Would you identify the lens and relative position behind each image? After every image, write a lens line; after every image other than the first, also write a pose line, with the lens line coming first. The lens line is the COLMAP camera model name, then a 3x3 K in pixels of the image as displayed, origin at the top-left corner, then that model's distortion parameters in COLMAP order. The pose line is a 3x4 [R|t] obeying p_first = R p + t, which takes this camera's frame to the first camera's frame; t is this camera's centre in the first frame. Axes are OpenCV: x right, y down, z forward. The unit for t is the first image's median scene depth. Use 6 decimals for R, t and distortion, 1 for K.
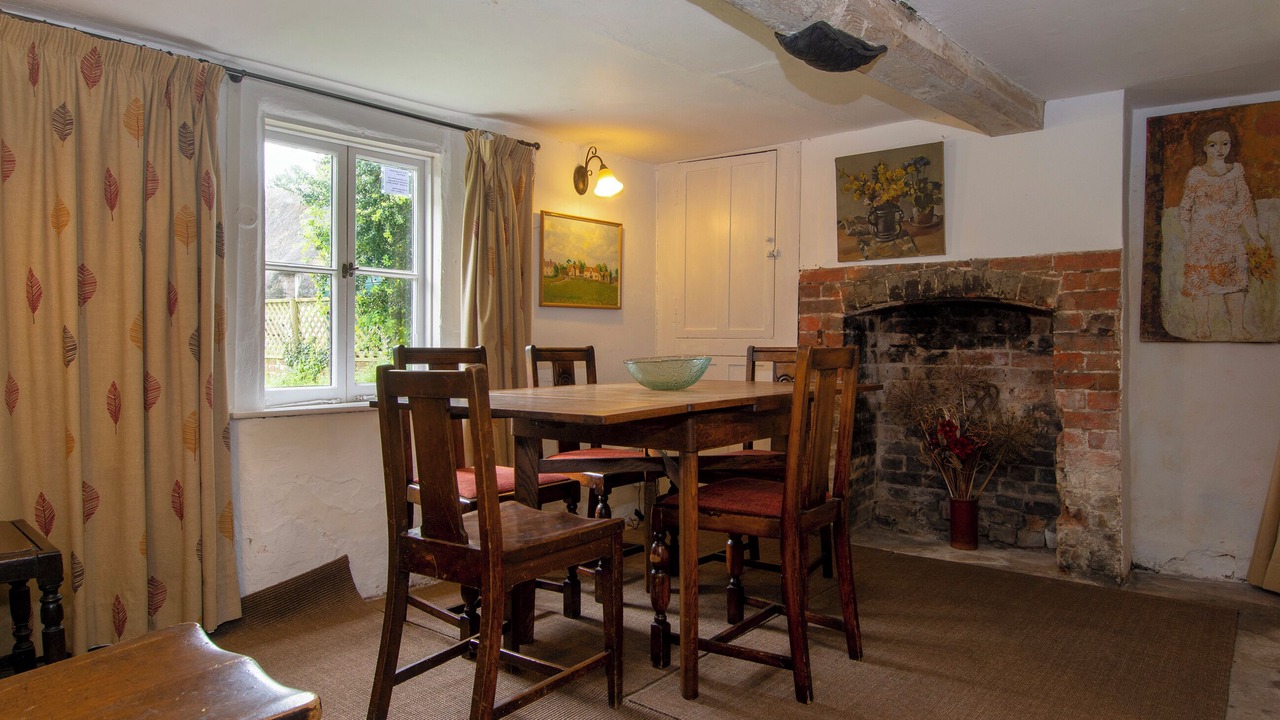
lens RADIAL K [[870.1, 0, 640.0], [0, 870.1, 360.0], [0, 0, 1]] dist [0.052524, -0.096155]
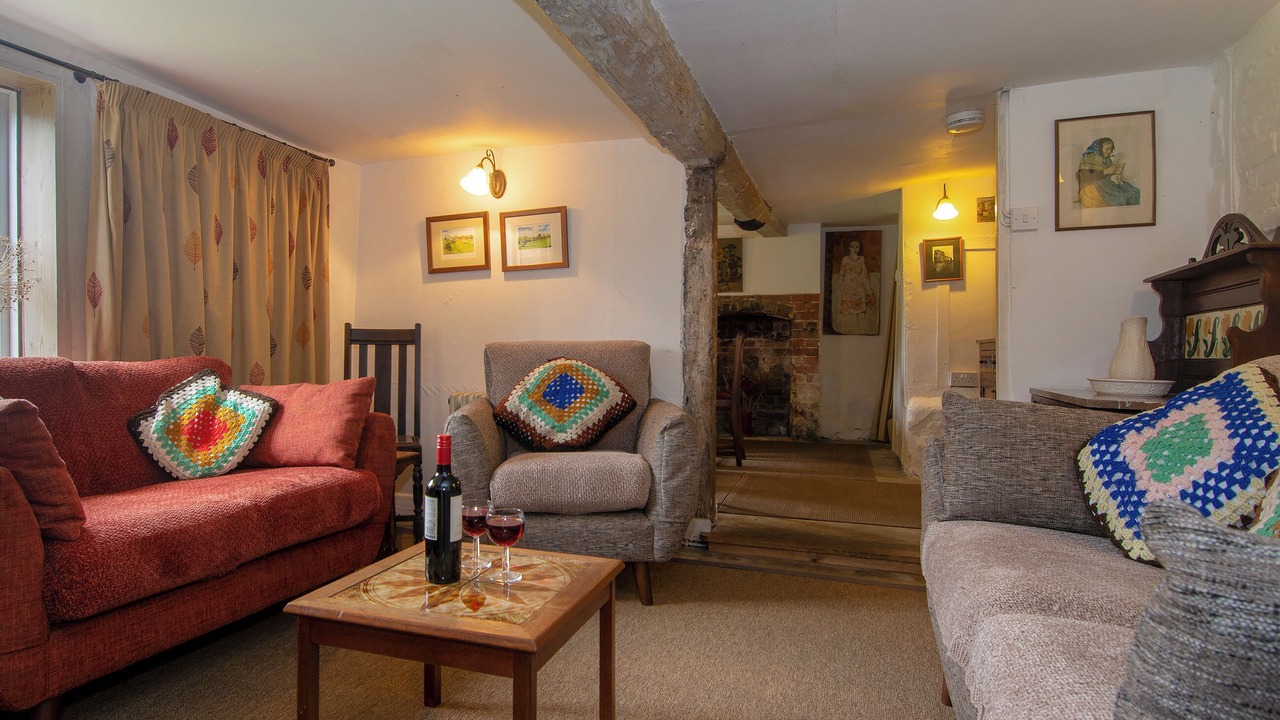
lens RADIAL K [[870.1, 0, 640.0], [0, 870.1, 360.0], [0, 0, 1]] dist [0.052524, -0.096155]
pose [[0.919023, -0.005285, 0.394168, -0.706493], [0.004719, 0.999986, 0.002405, 0.035107], [-0.394175, -0.000350, 0.919035, -0.819265]]
